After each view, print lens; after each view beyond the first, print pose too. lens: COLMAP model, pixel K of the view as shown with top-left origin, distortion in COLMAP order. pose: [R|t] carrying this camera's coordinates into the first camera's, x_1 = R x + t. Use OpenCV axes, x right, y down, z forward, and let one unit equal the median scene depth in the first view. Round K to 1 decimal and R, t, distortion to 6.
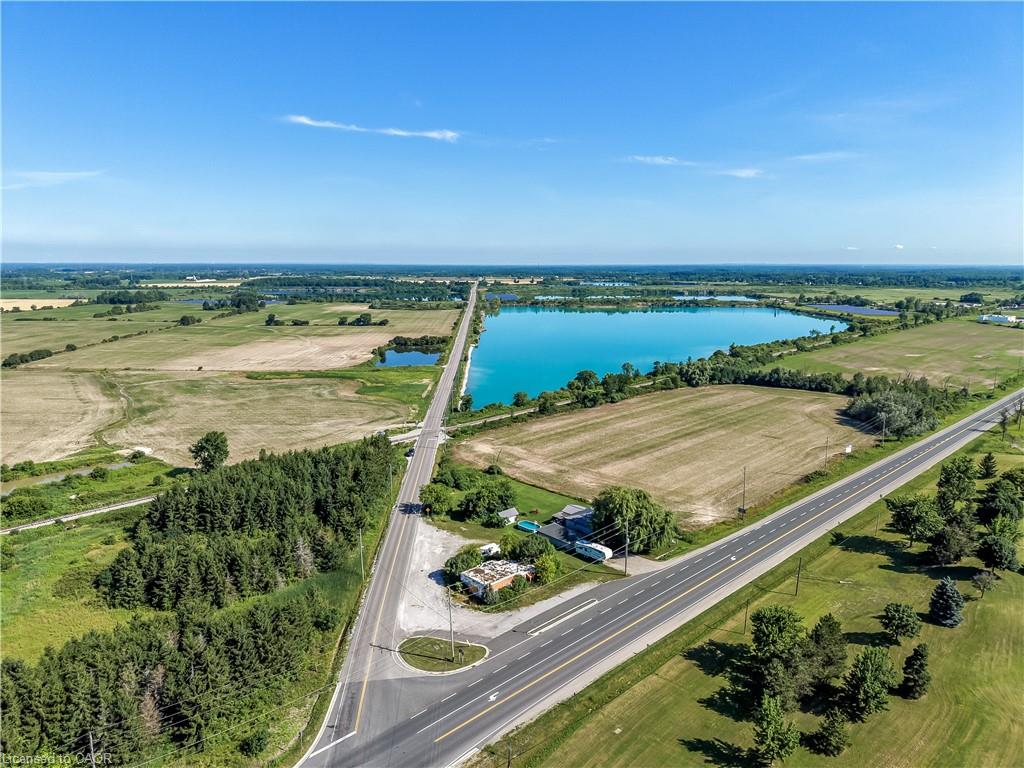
lens RADIAL K [[686.1, 0, 508.6], [0, 686.1, 384.7], [0, 0, 1]] dist [0.048053, -0.066183]
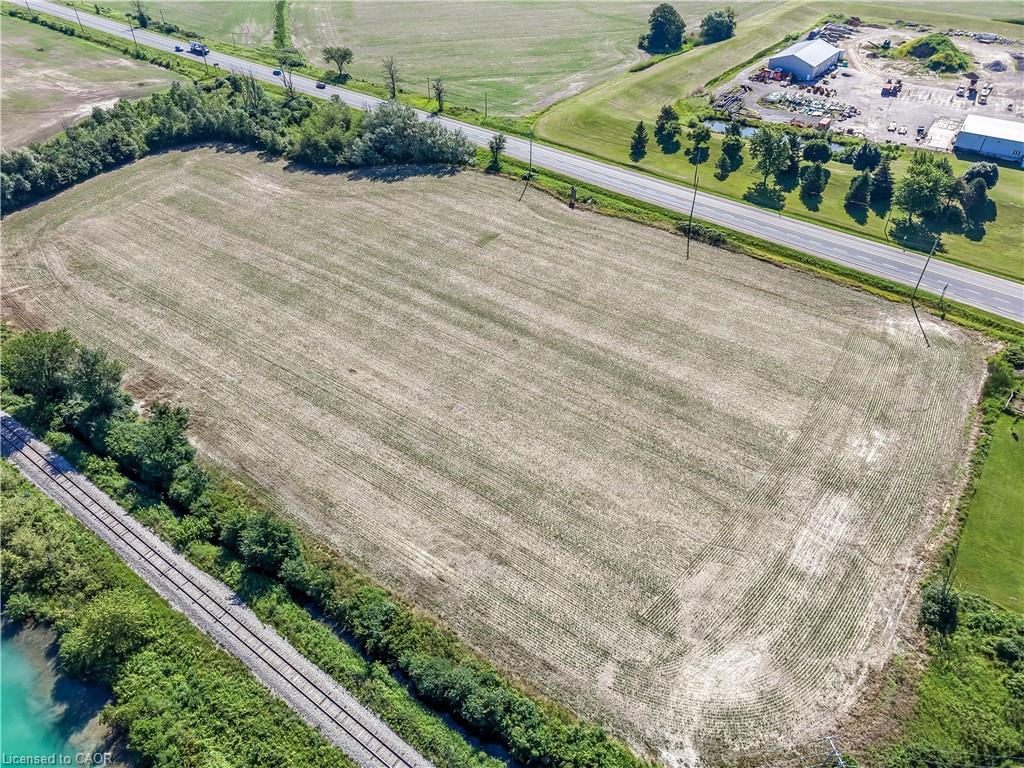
lens RADIAL K [[686.1, 0, 508.6], [0, 686.1, 384.7], [0, 0, 1]] dist [0.048053, -0.066183]
pose [[-0.147180, -0.636705, 0.756932, -0.140312], [0.177937, 0.735737, 0.653475, -0.185003], [-0.972973, 0.230864, 0.005008, 0.816953]]
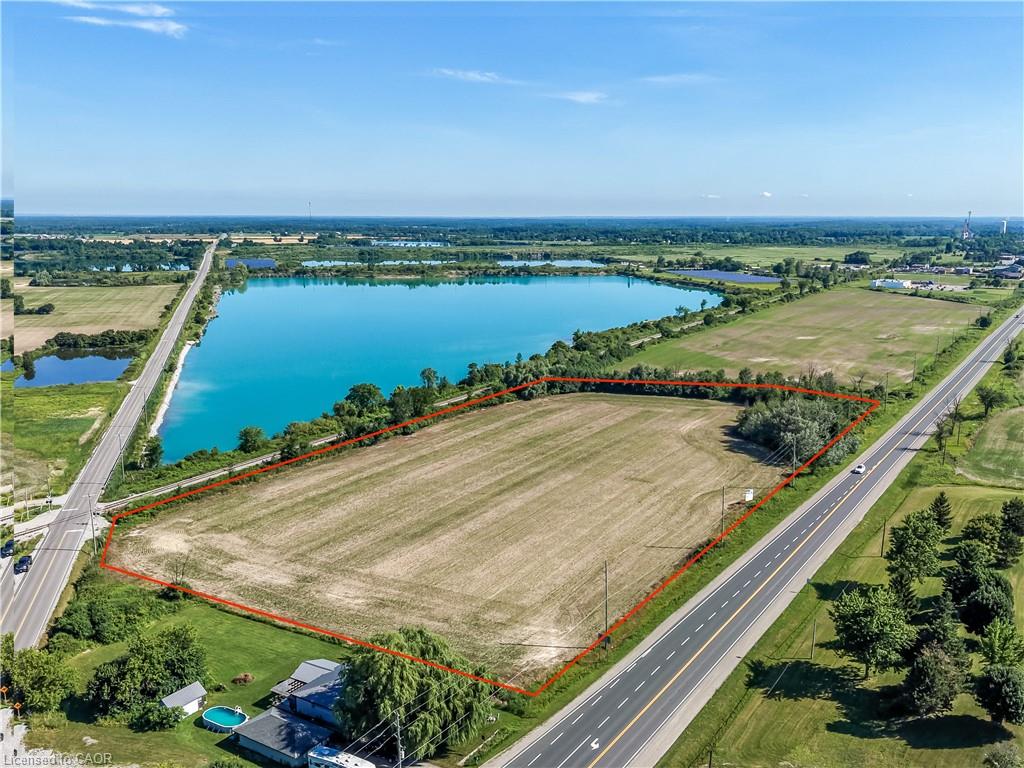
lens RADIAL K [[916.7, 0, 526.6], [0, 916.7, 424.9], [0, 0, 1]] dist [0.154306, -0.372004]
pose [[0.966259, -0.057066, 0.251170, 0.046488], [0.044789, 0.997518, 0.054334, -0.024467], [-0.253647, -0.041251, 0.966417, 0.141888]]
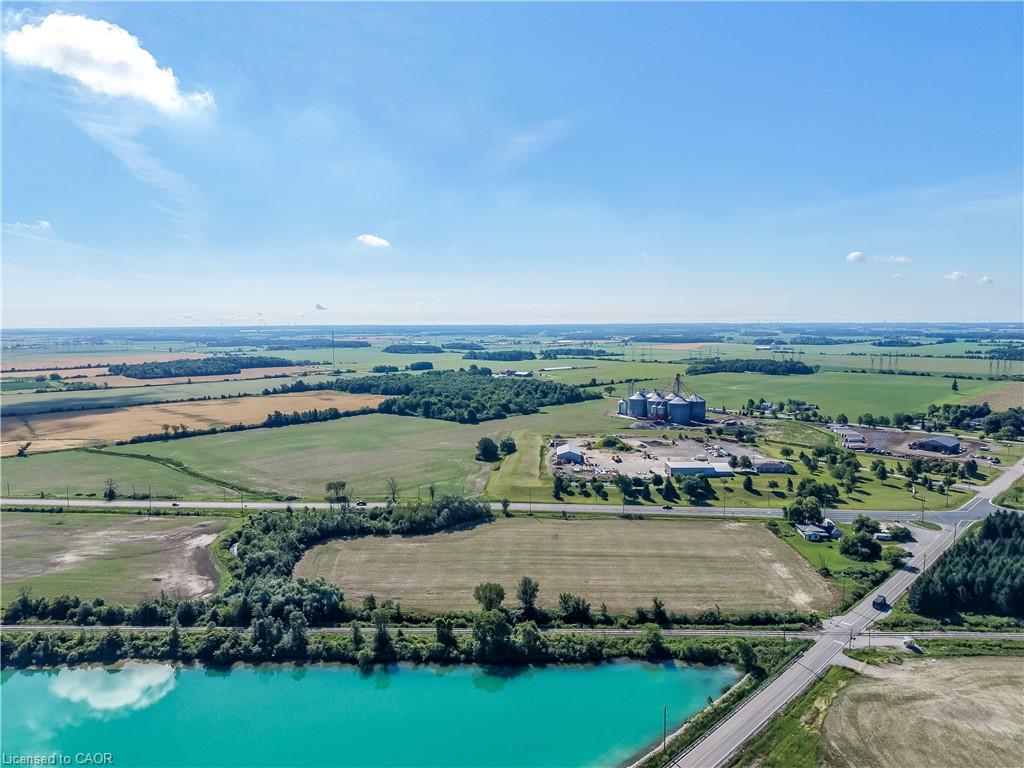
lens RADIAL K [[686.1, 0, 508.6], [0, 686.1, 384.7], [0, 0, 1]] dist [0.048053, -0.066183]
pose [[-0.682413, -0.065703, 0.728008, -0.354503], [0.136404, 0.967012, 0.215133, -0.374203], [-0.718127, 0.246113, -0.650939, 1.452343]]
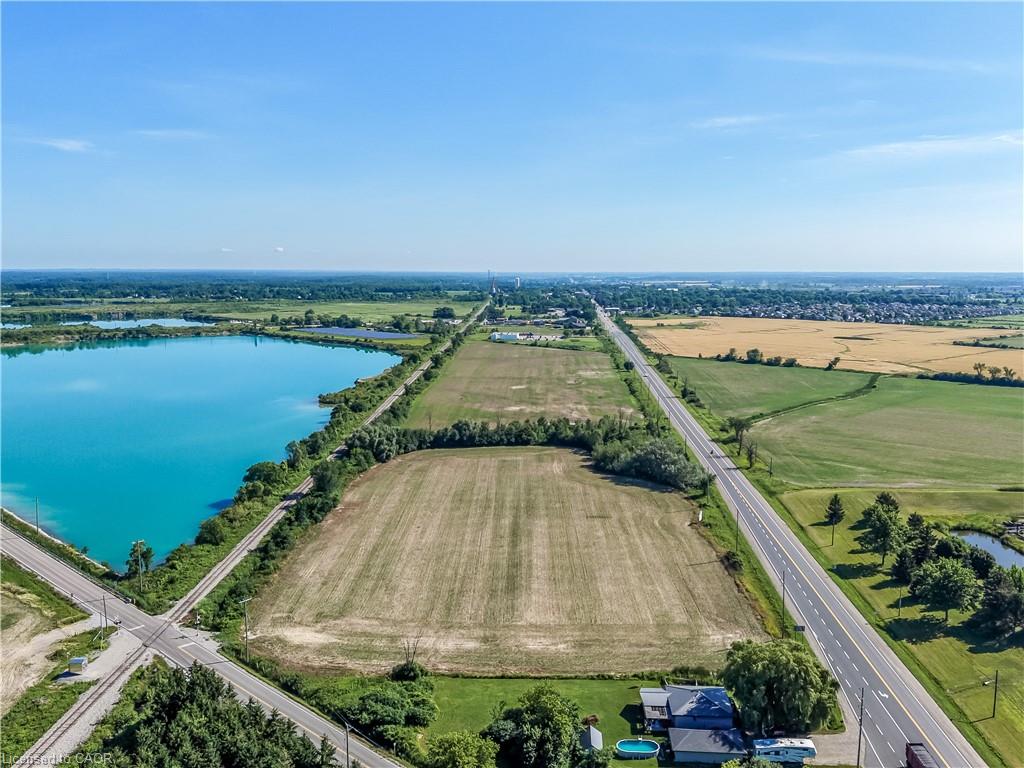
lens RADIAL K [[898.9, 0, 512.0], [0, 898.9, 384.0], [0, 0, 1]] dist [0.102325, -0.167431]
pose [[0.725047, -0.088703, 0.682963, -0.313154], [0.120642, 0.992696, 0.000856, -0.072104], [-0.678051, 0.081773, 0.730452, 0.240508]]
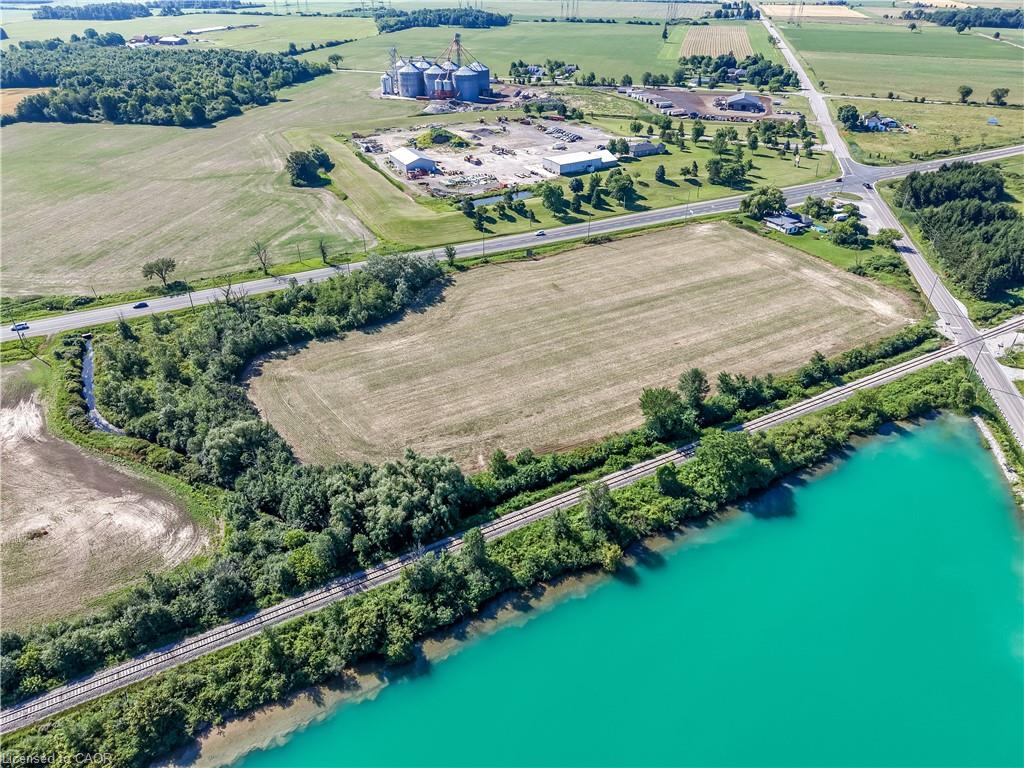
lens RADIAL K [[694.0, 0, 512.0], [0, 694.0, 384.0], [0, 0, 1]] dist [0.027344, -0.025763]
pose [[-0.961239, -0.144056, 0.235092, 0.160384], [0.050413, 0.746451, 0.663528, -0.371604], [-0.271070, 0.649661, -0.710255, 1.440653]]
